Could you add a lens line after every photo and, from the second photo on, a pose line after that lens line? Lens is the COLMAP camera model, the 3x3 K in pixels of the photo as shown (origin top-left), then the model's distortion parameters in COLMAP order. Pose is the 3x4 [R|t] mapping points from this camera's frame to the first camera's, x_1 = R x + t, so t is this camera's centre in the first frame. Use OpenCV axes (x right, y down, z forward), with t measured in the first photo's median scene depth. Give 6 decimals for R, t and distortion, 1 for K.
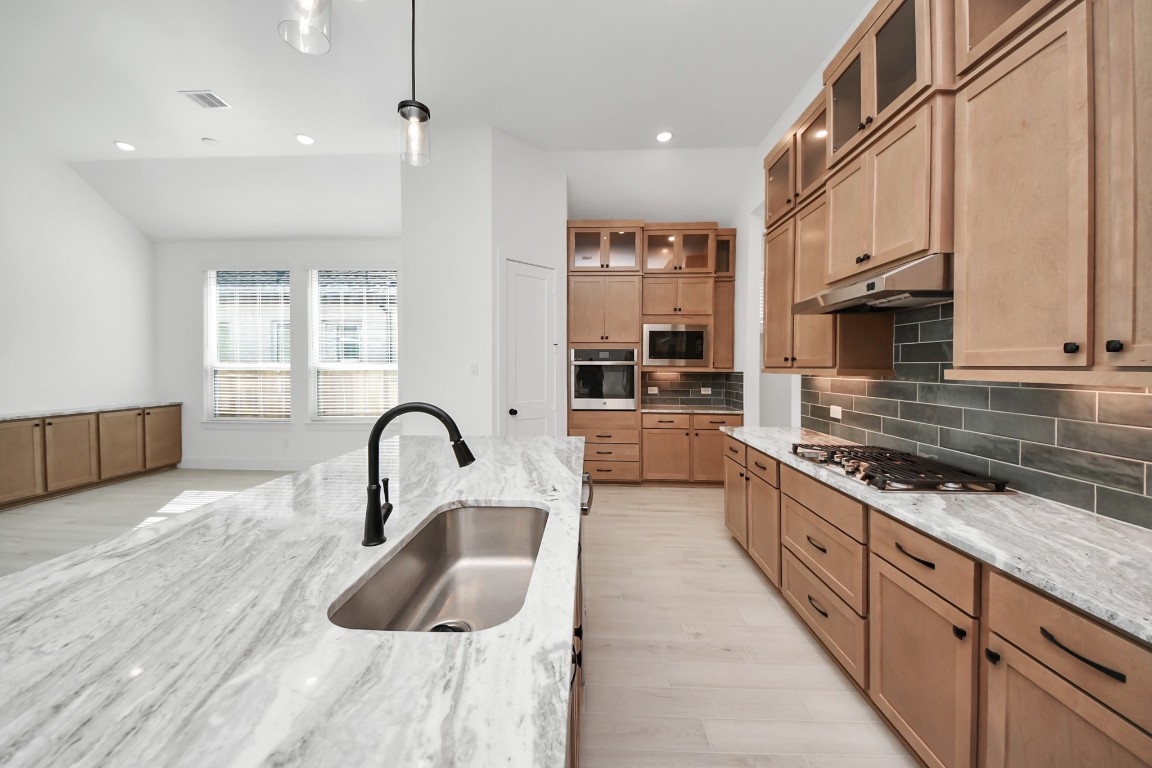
lens RADIAL K [[414.3, 0, 570.5], [0, 414.3, 405.3], [0, 0, 1]] dist [-0.015935, -0.000326]
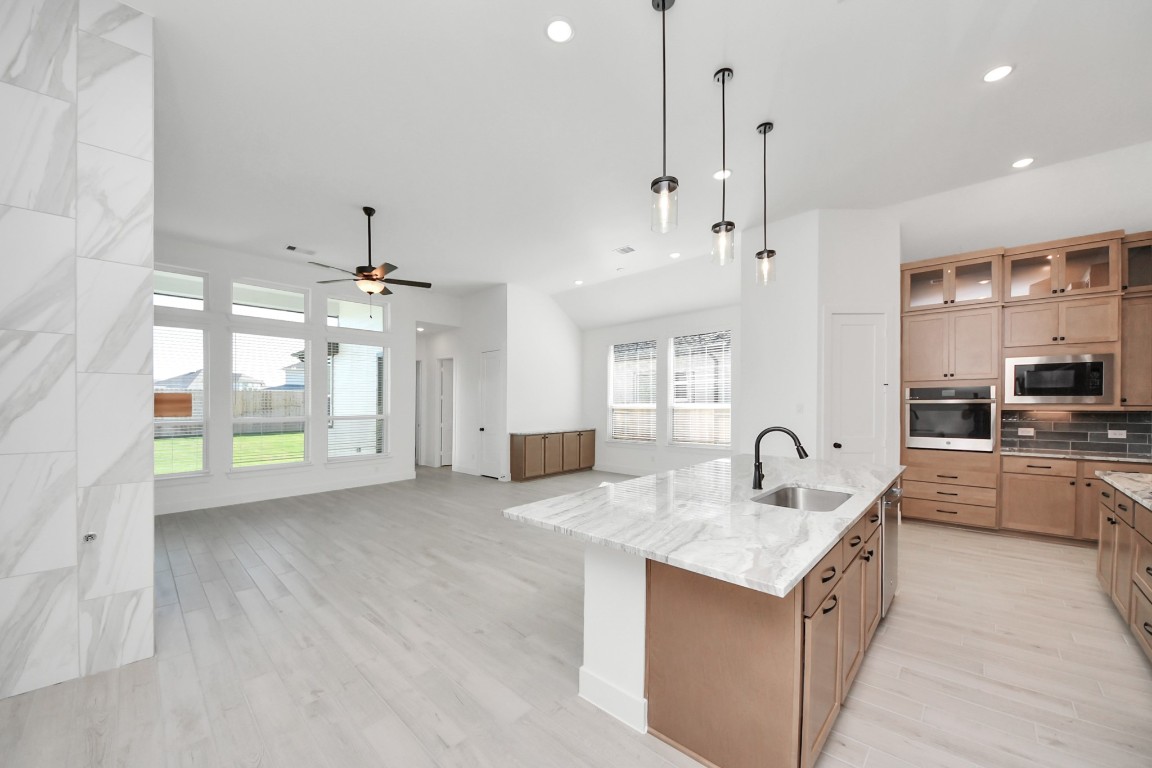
lens RADIAL K [[414.3, 0, 570.5], [0, 414.3, 405.3], [0, 0, 1]] dist [-0.015935, -0.000326]
pose [[0.748523, -0.007006, -0.663071, 0.053226], [-0.053652, 0.996026, -0.071092, 0.022117], [0.660934, 0.088789, 0.745173, -0.291486]]
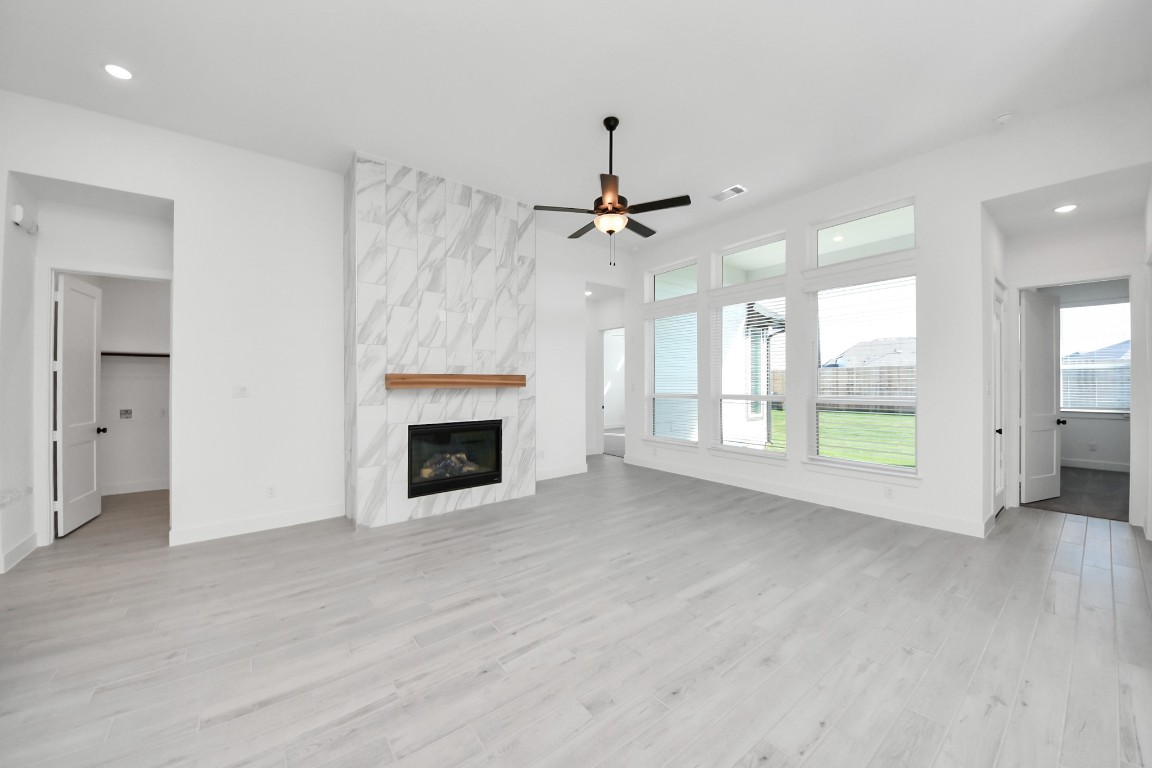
lens RADIAL K [[413.9, 0, 571.1], [0, 413.9, 358.4], [0, 0, 1]] dist [0.034065, -0.018831]
pose [[-0.771078, -0.041476, -0.635389, -0.380872], [-0.061742, 0.998044, 0.009778, -0.055641], [0.633741, 0.046770, -0.772130, 0.567698]]
